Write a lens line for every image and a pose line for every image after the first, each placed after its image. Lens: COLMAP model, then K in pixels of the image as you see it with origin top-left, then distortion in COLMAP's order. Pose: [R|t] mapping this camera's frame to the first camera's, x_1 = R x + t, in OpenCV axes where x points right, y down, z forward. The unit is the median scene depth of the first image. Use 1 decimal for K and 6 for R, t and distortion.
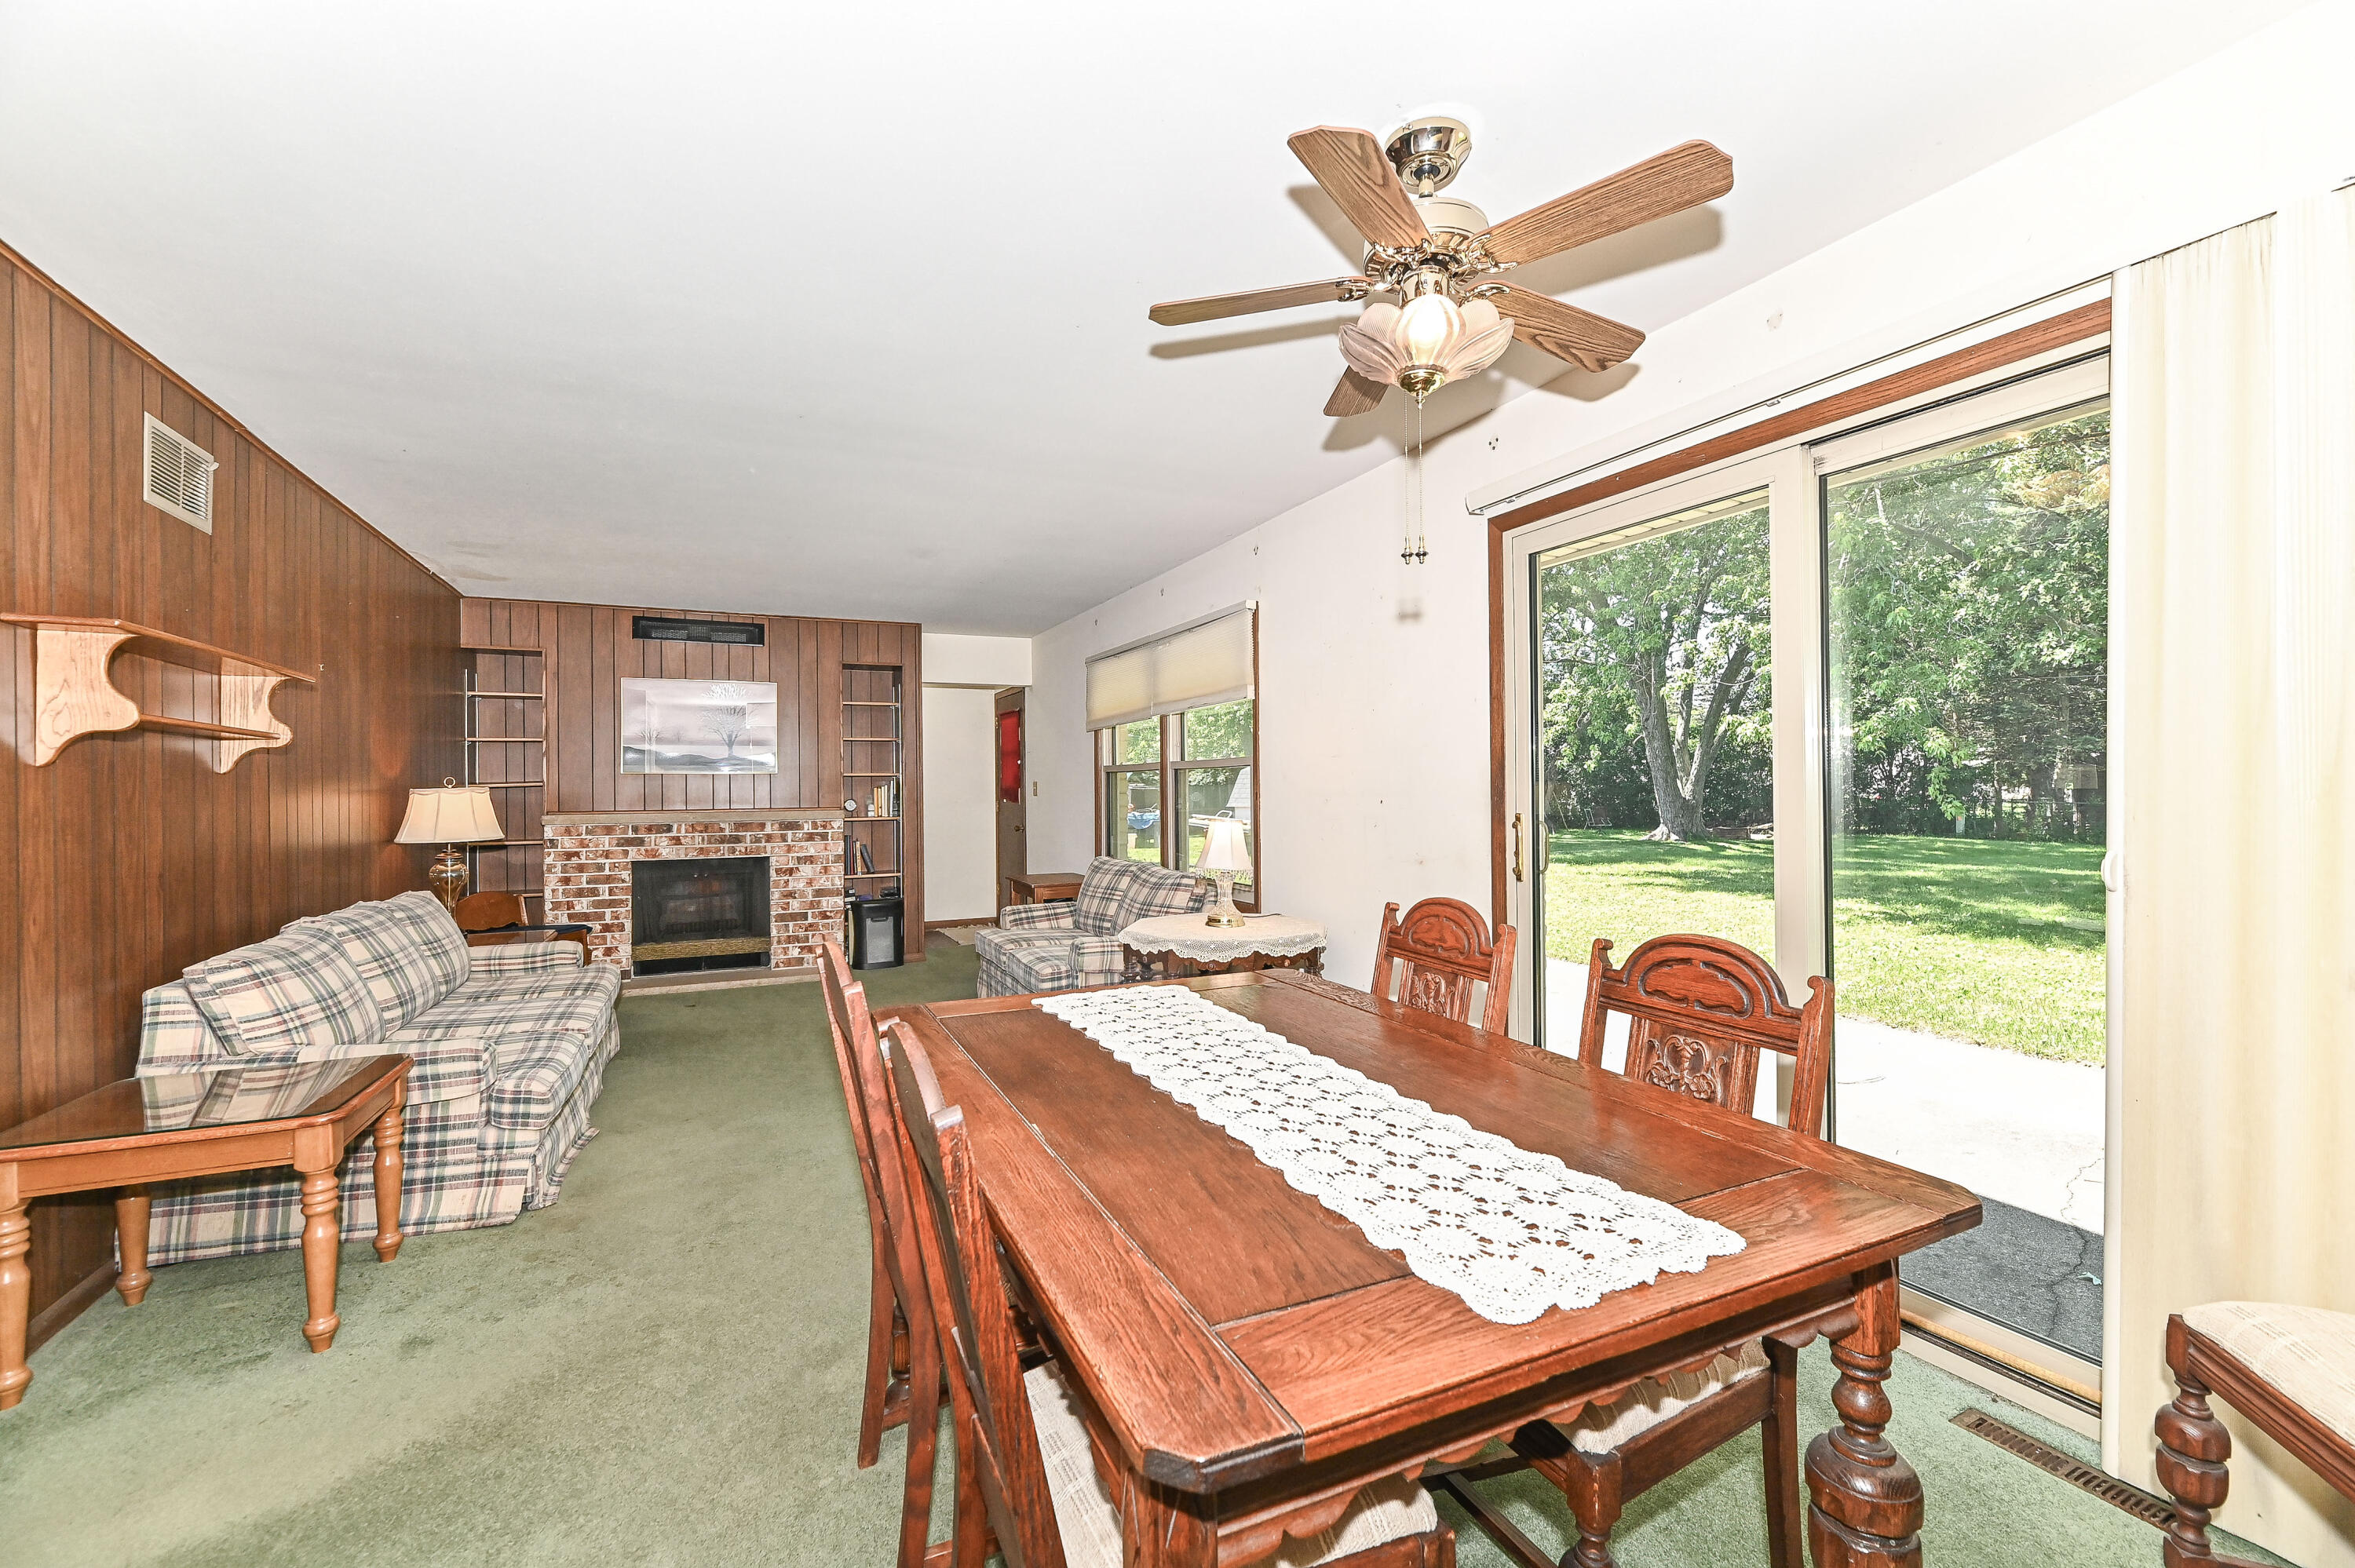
lens RADIAL K [[982.4, 0, 1177.5], [0, 982.4, 784.0], [0, 0, 1]] dist [0.000751, -0.000053]
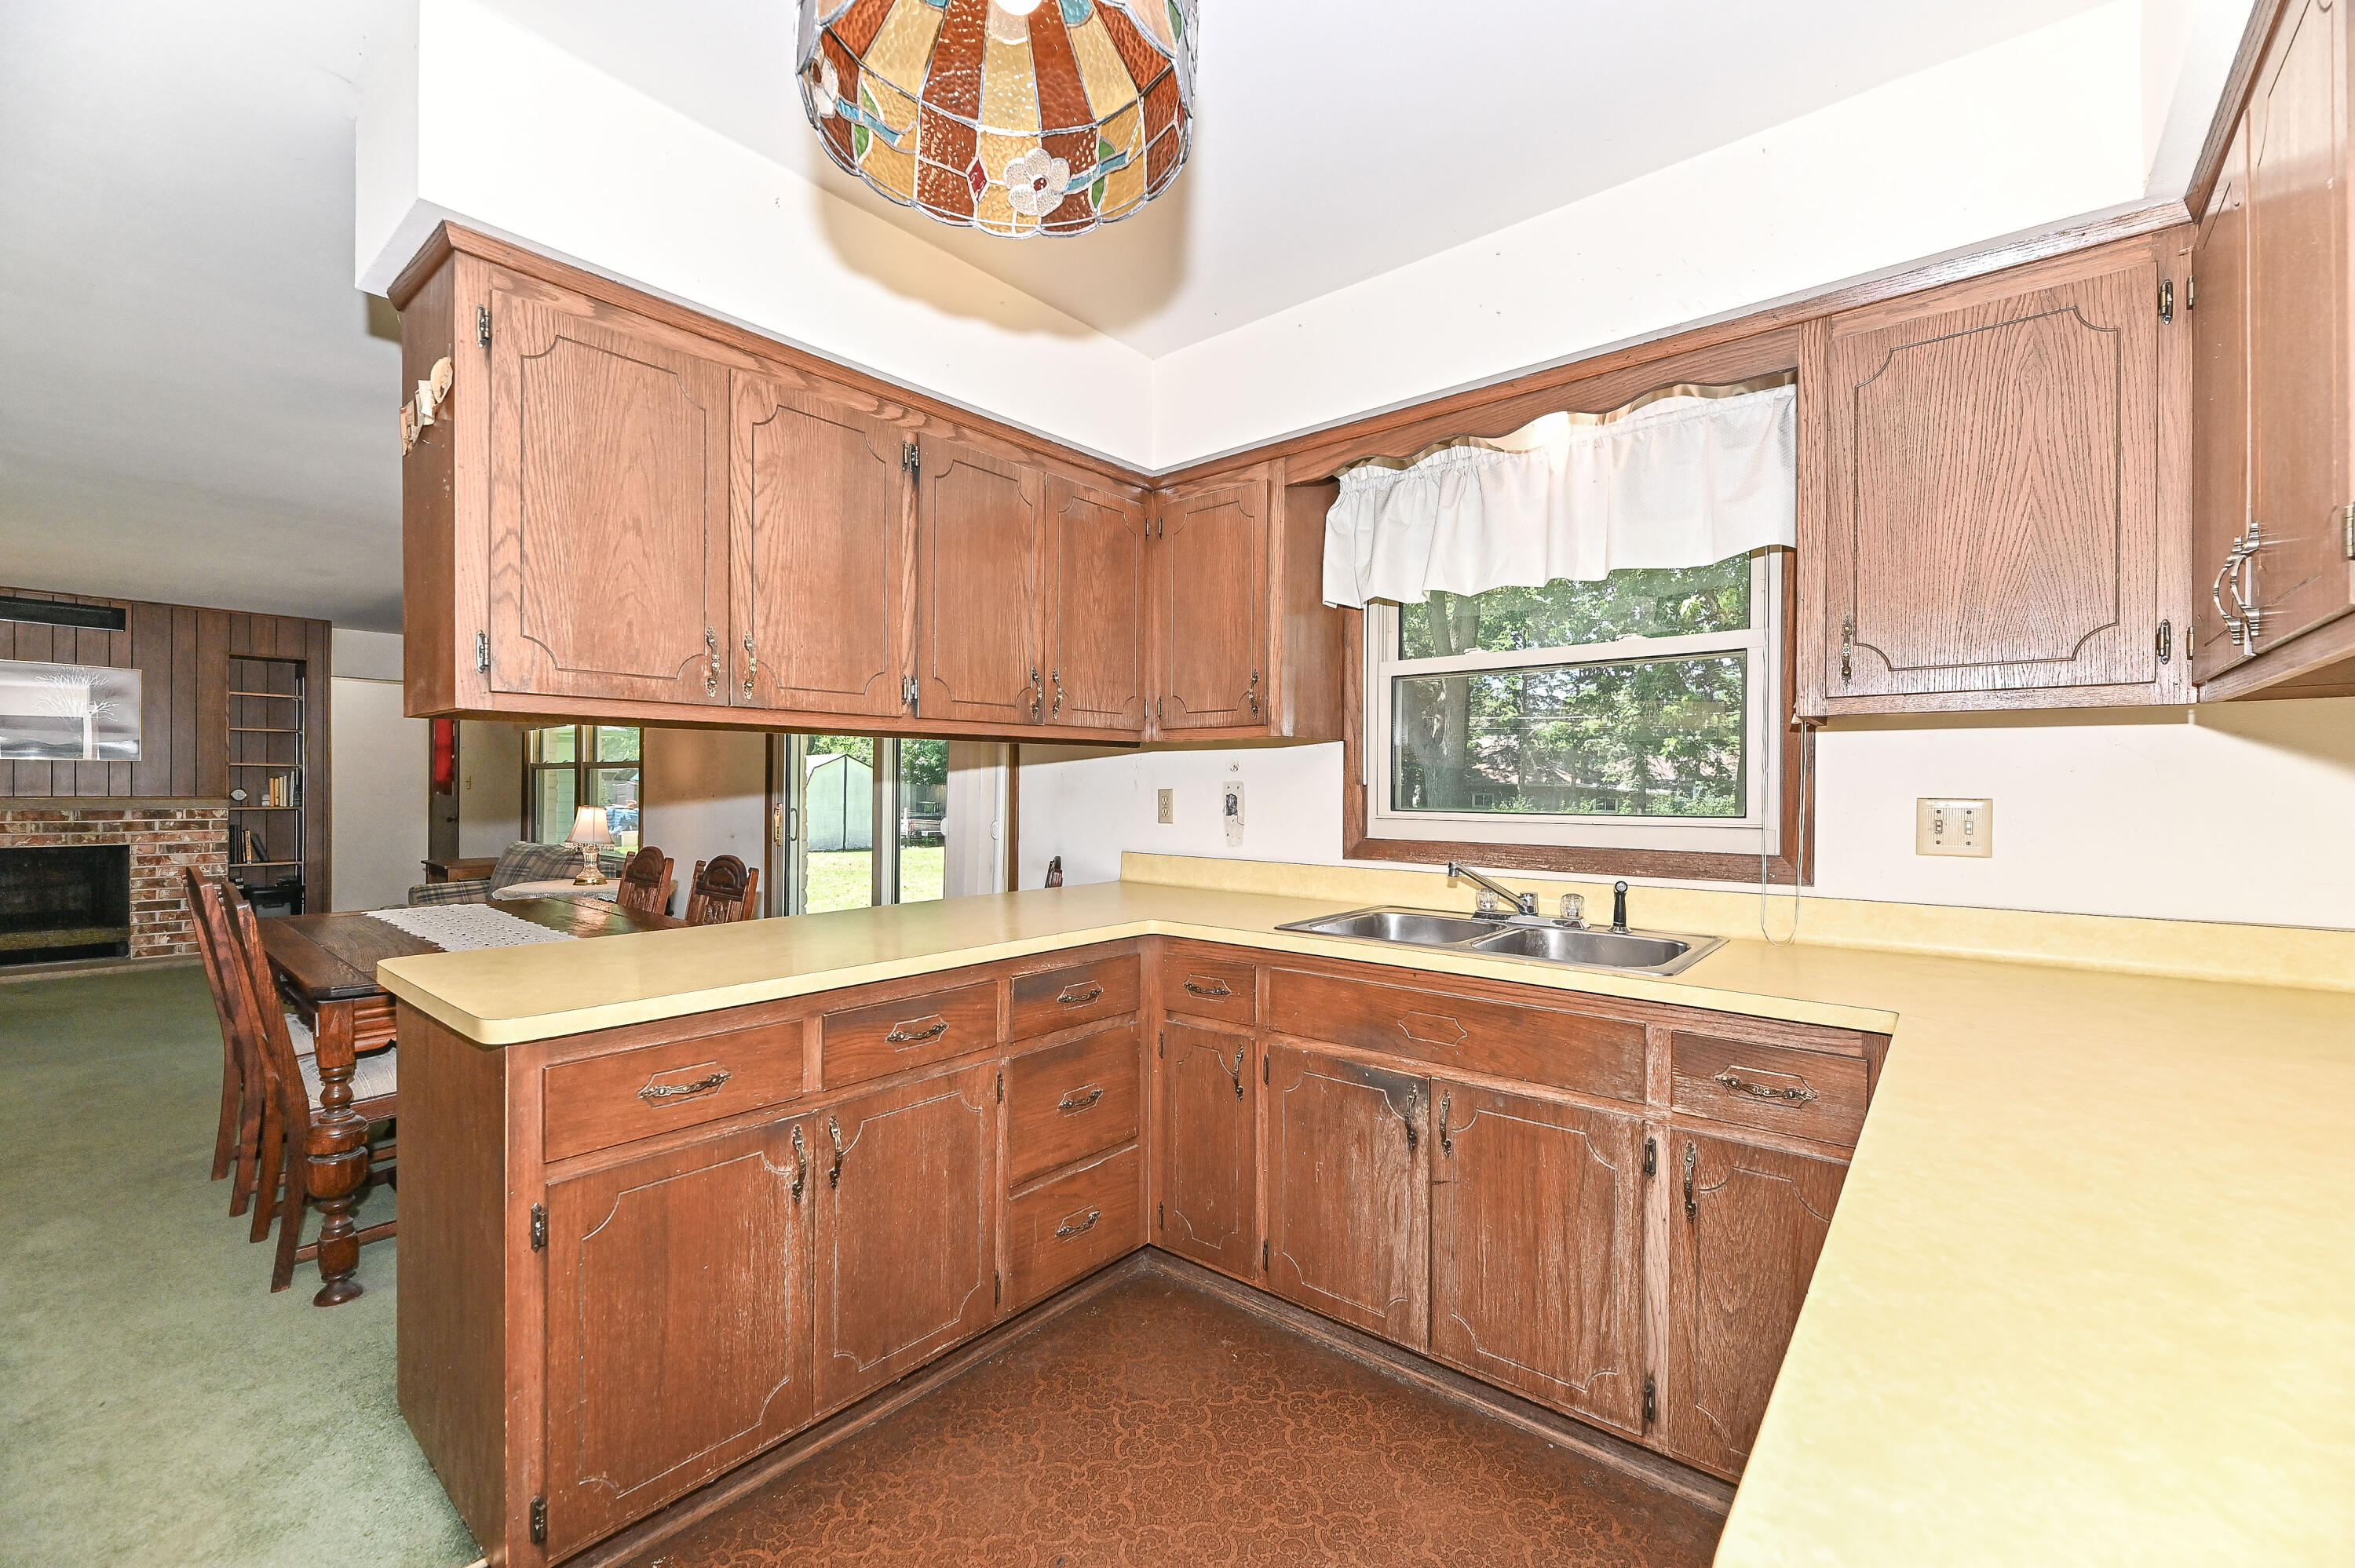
lens RADIAL K [[955.4, 0, 1177.2], [0, 955.4, 792.1], [0, 0, 1]] dist [0.002306, -0.003568]
pose [[0.902515, 0.015311, 0.430386, 0.128802], [-0.018326, 0.999828, 0.002862, -0.001793], [-0.430268, -0.010470, 0.902640, -0.334345]]
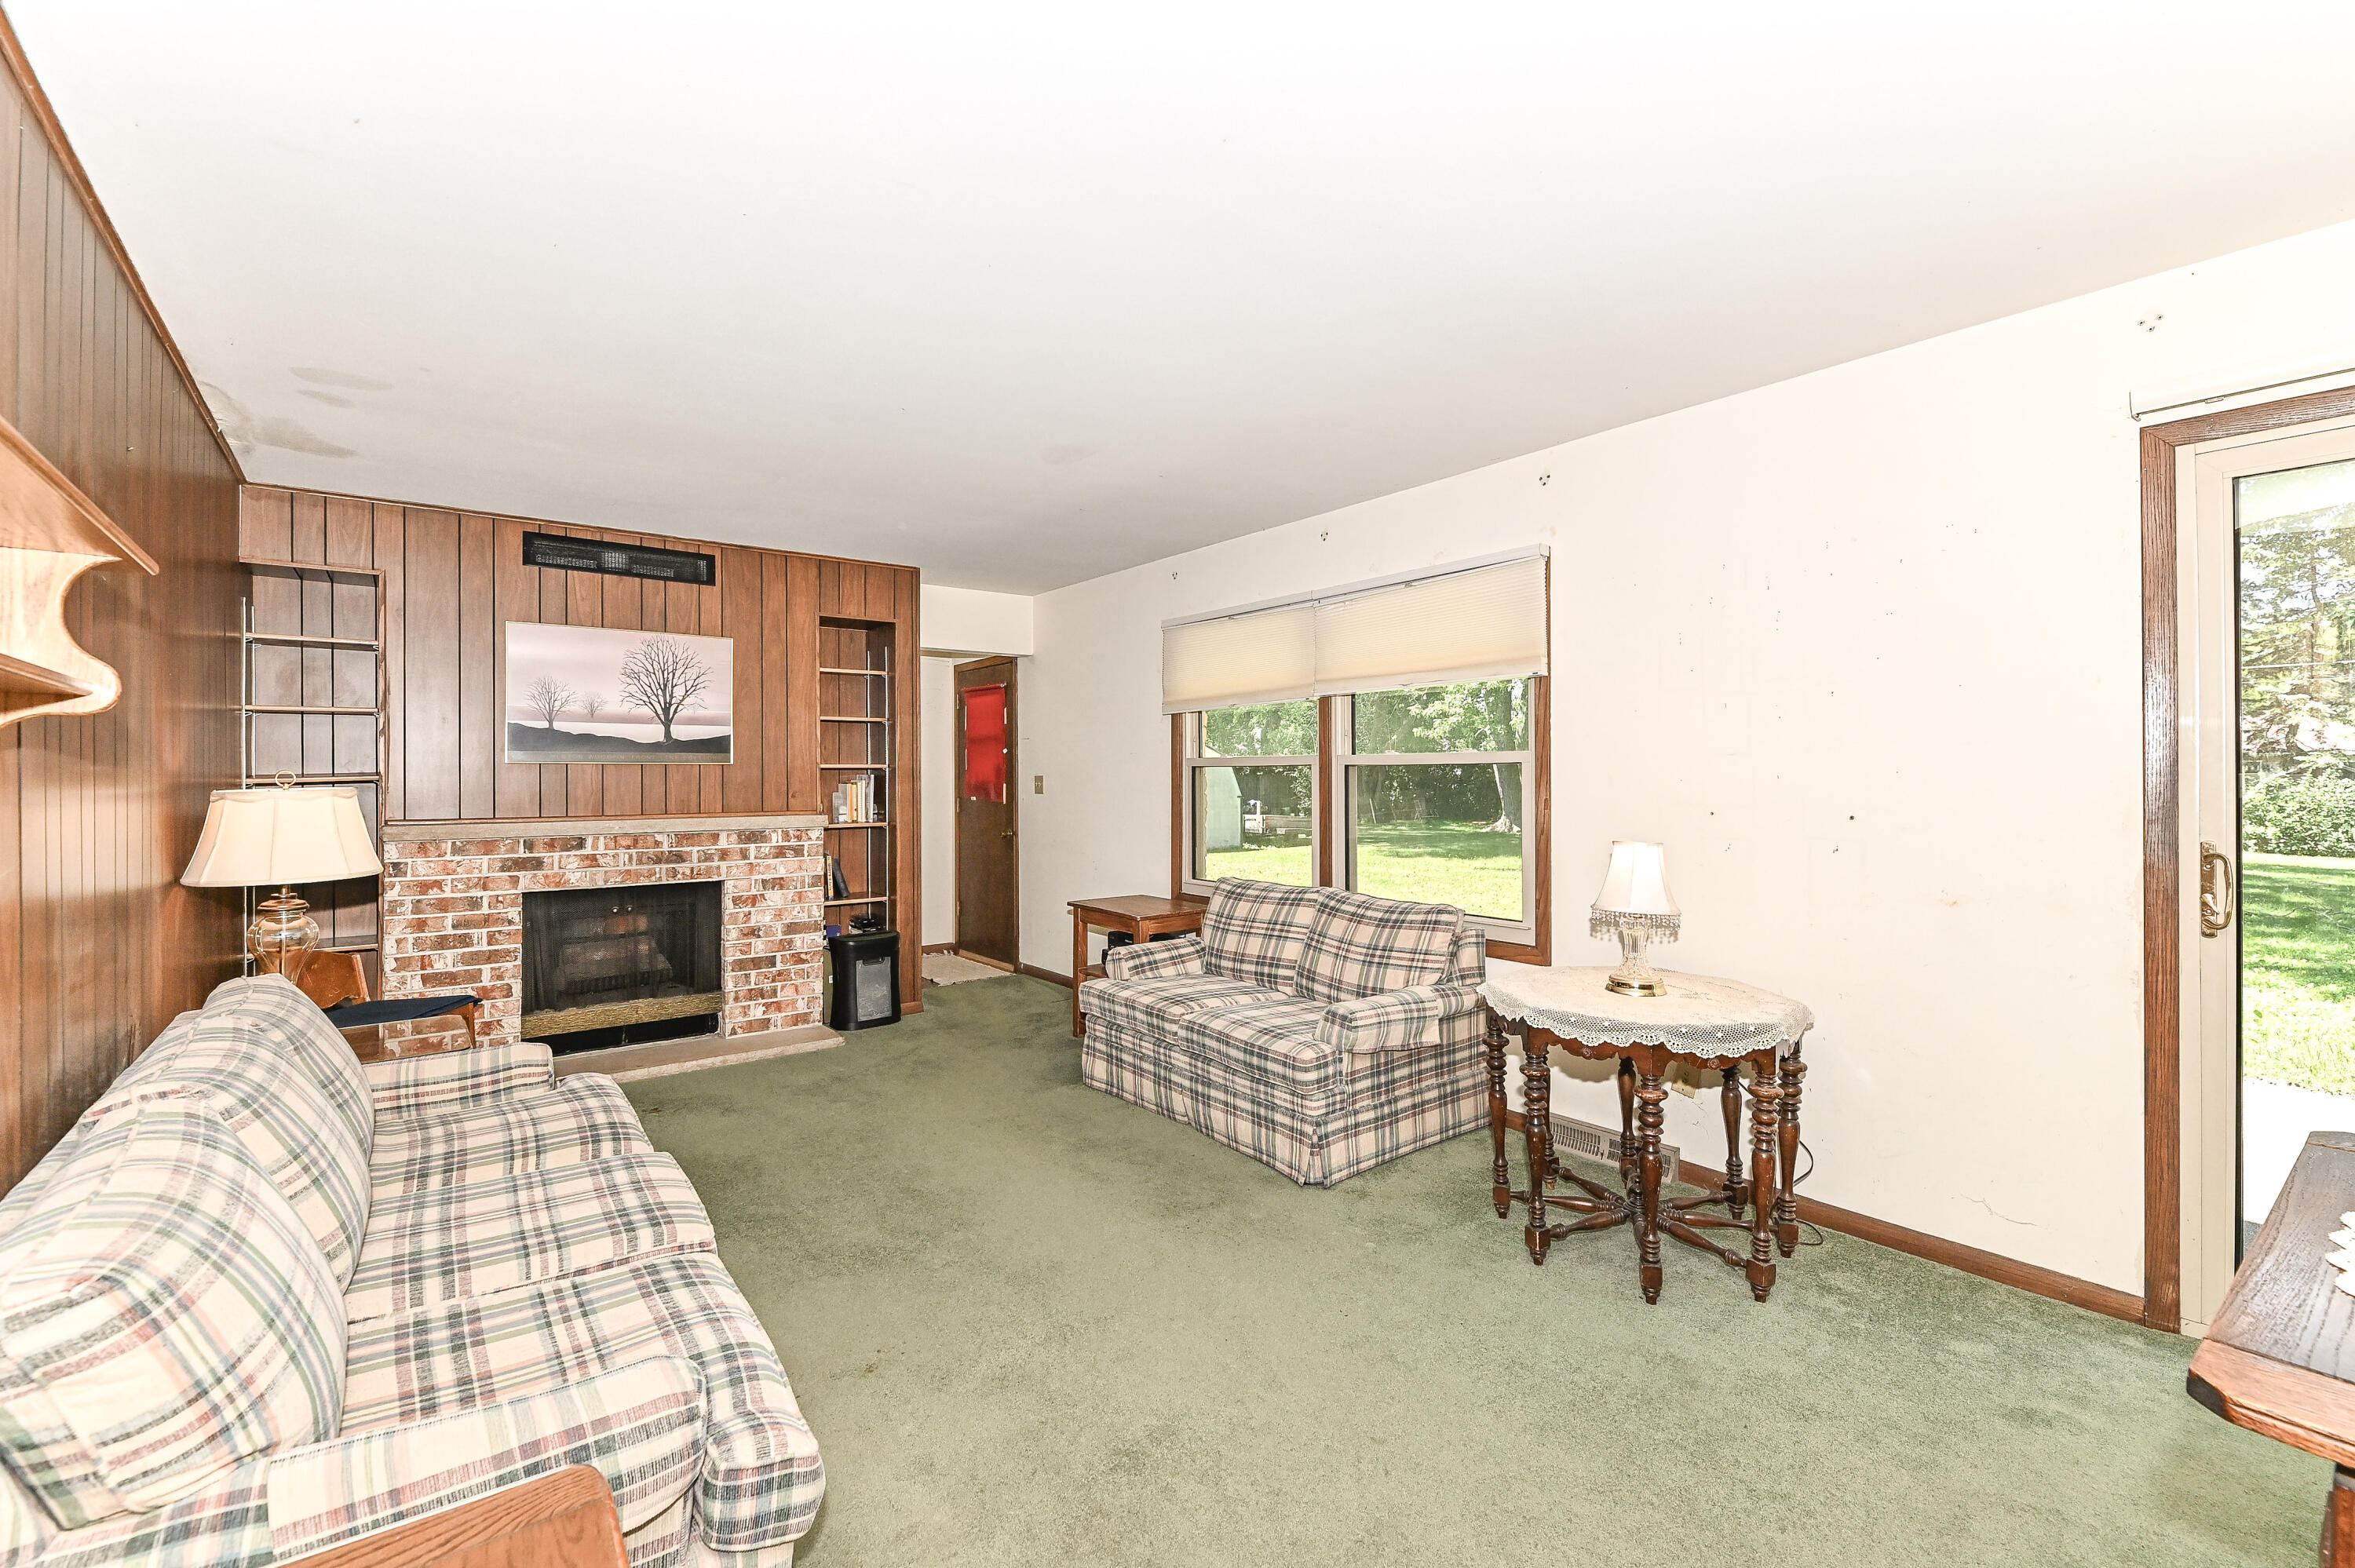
lens RADIAL K [[1001.2, 0, 1178.9], [0, 1001.2, 773.7], [0, 0, 1]] dist [0.004053, -0.004328]
pose [[0.975128, 0.006964, 0.221535, -0.263702], [-0.007239, 0.999974, 0.000431, -0.006826], [-0.221526, -0.002024, 0.975152, 0.222493]]
